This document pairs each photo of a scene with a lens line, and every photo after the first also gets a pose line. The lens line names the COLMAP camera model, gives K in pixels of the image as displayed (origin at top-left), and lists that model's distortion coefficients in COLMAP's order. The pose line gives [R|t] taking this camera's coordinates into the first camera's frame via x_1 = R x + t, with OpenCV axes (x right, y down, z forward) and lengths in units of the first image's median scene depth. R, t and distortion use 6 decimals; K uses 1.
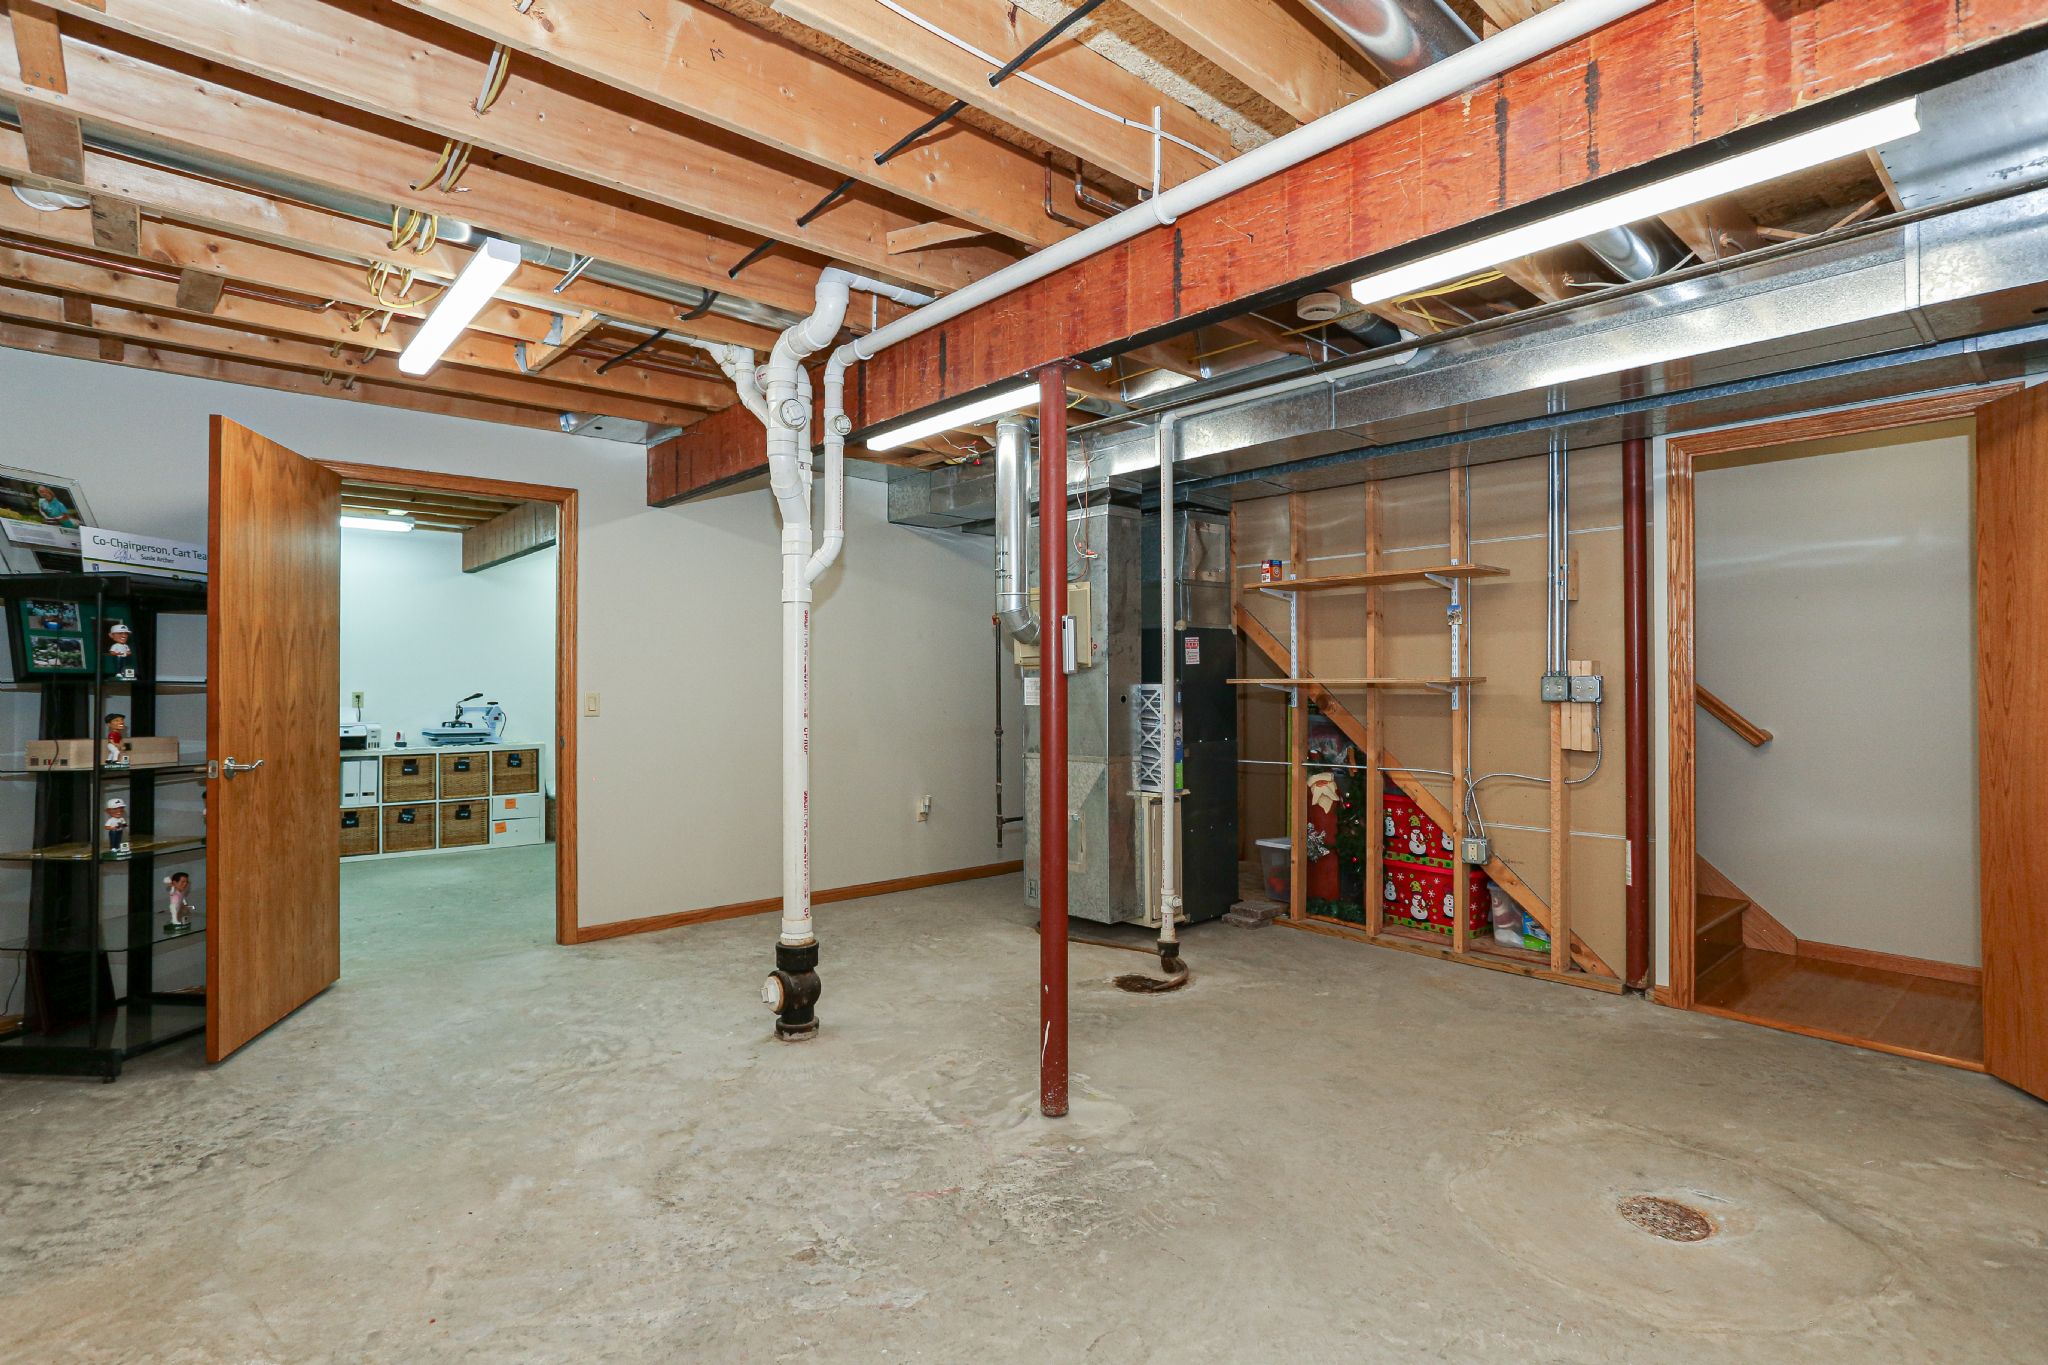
lens RADIAL K [[990.0, 0, 1007.7], [0, 990.0, 672.6], [0, 0, 1]] dist [-0.037075, 0.011728]
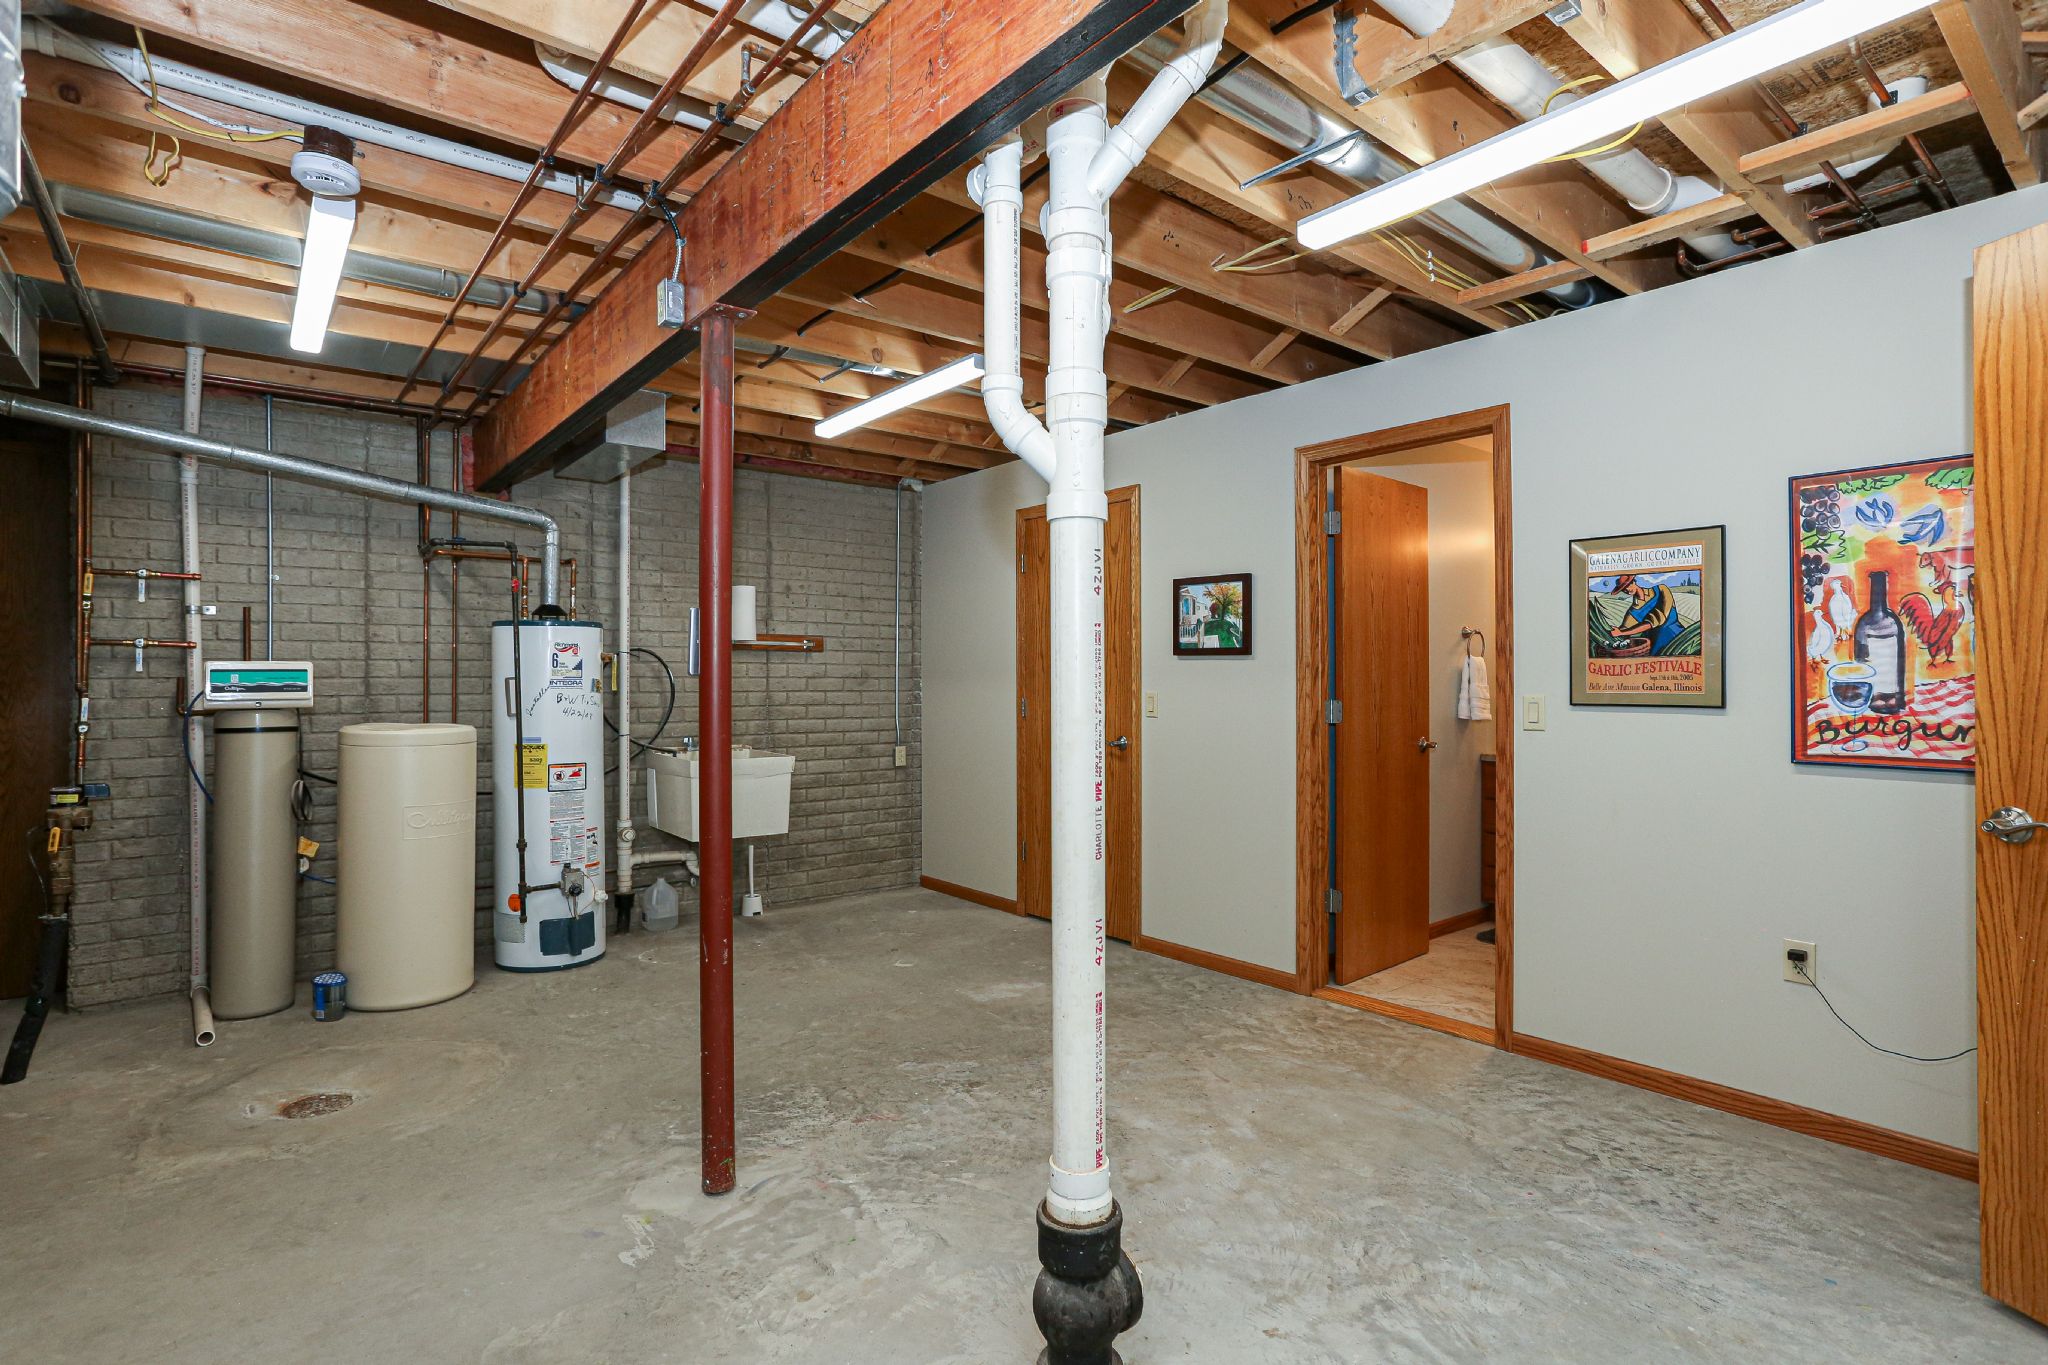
lens RADIAL K [[990.0, 0, 1034.9], [0, 990.0, 675.1], [0, 0, 1]] dist [-0.037075, 0.011728]
pose [[-0.999619, 0.004277, 0.027258, -0.274902], [0.003742, 0.999800, -0.019653, 0.018734], [-0.027337, -0.019544, -0.999435, 2.010289]]
